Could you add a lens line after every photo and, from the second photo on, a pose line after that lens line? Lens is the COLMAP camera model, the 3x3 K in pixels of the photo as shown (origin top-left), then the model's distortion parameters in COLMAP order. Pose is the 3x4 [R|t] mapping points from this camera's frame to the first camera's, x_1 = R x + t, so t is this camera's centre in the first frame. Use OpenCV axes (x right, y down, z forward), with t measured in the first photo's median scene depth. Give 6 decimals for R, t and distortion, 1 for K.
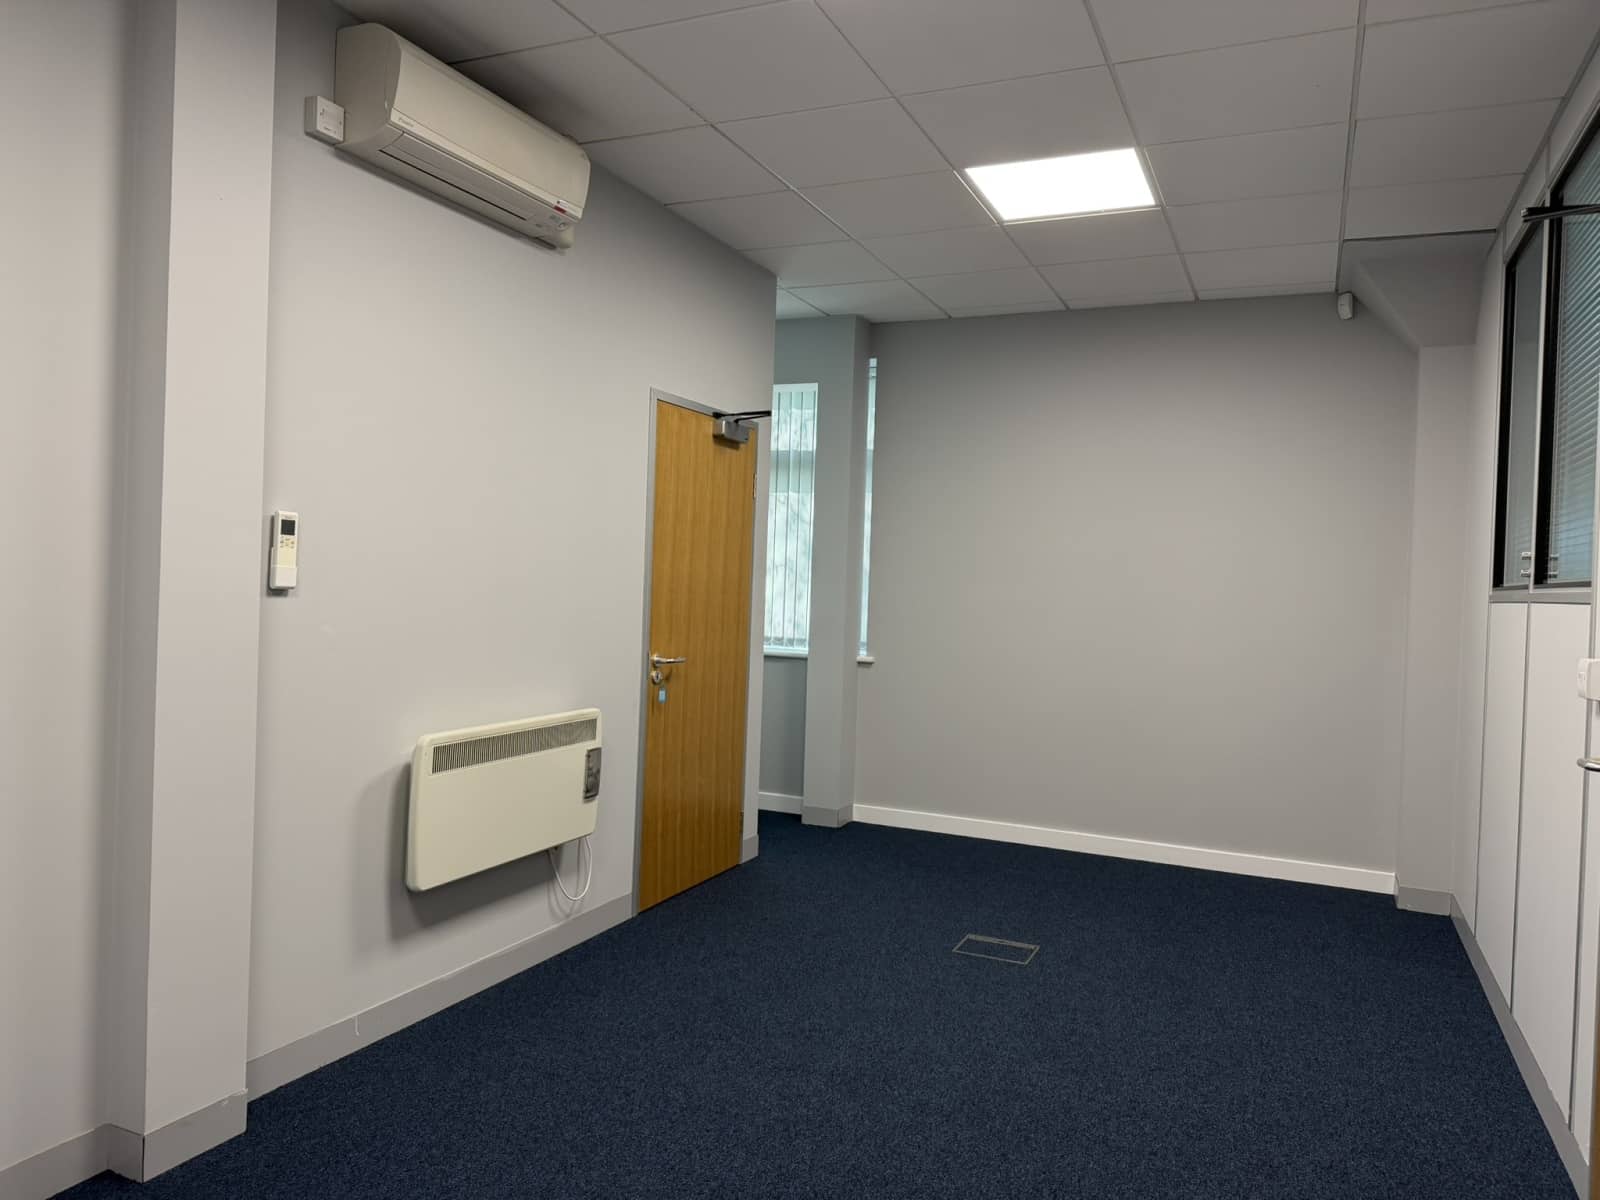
lens RADIAL K [[1131.0, 0, 803.8], [0, 1131.0, 589.2], [0, 0, 1]] dist [0.053816, -0.052418]
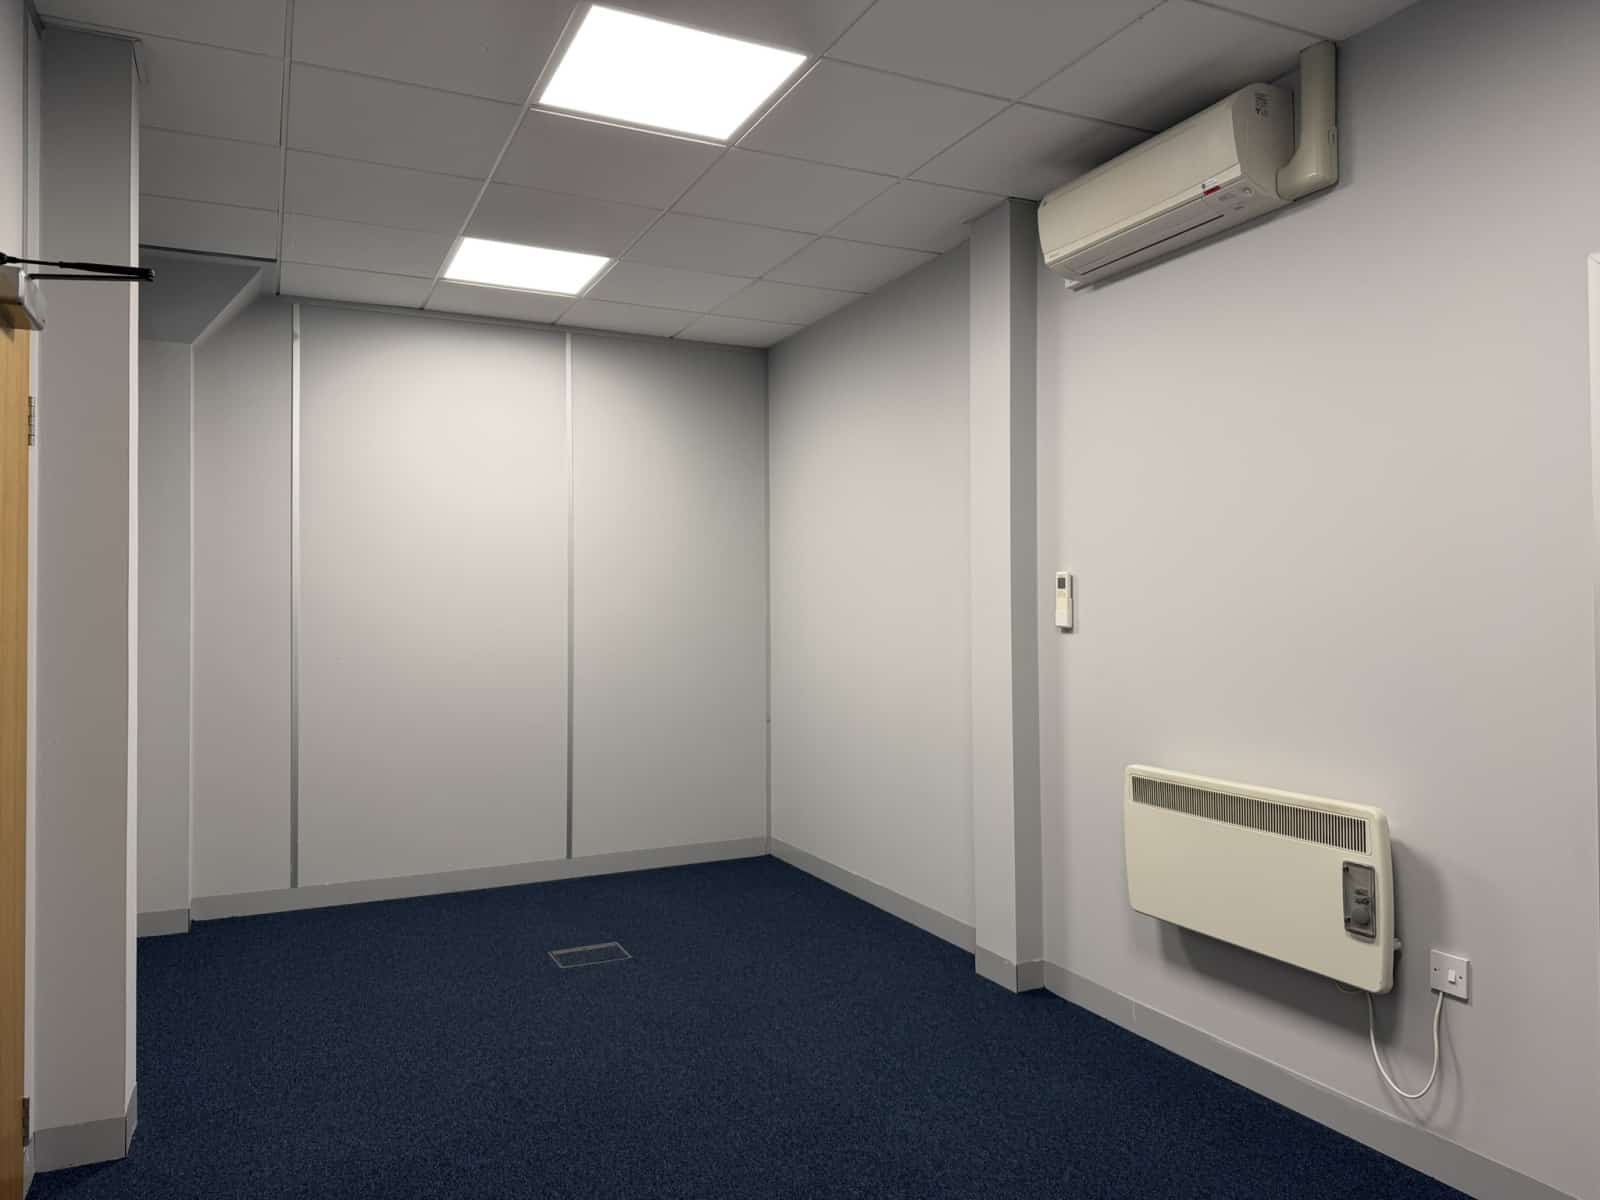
lens RADIAL K [[1131.0, 0, 797.8], [0, 1131.0, 597.7], [0, 0, 1]] dist [0.053816, -0.052418]
pose [[-0.655255, -0.035268, -0.754584, 0.599140], [-0.024229, 0.999377, -0.025669, 0.004736], [0.755019, 0.001463, -0.655701, 1.258823]]
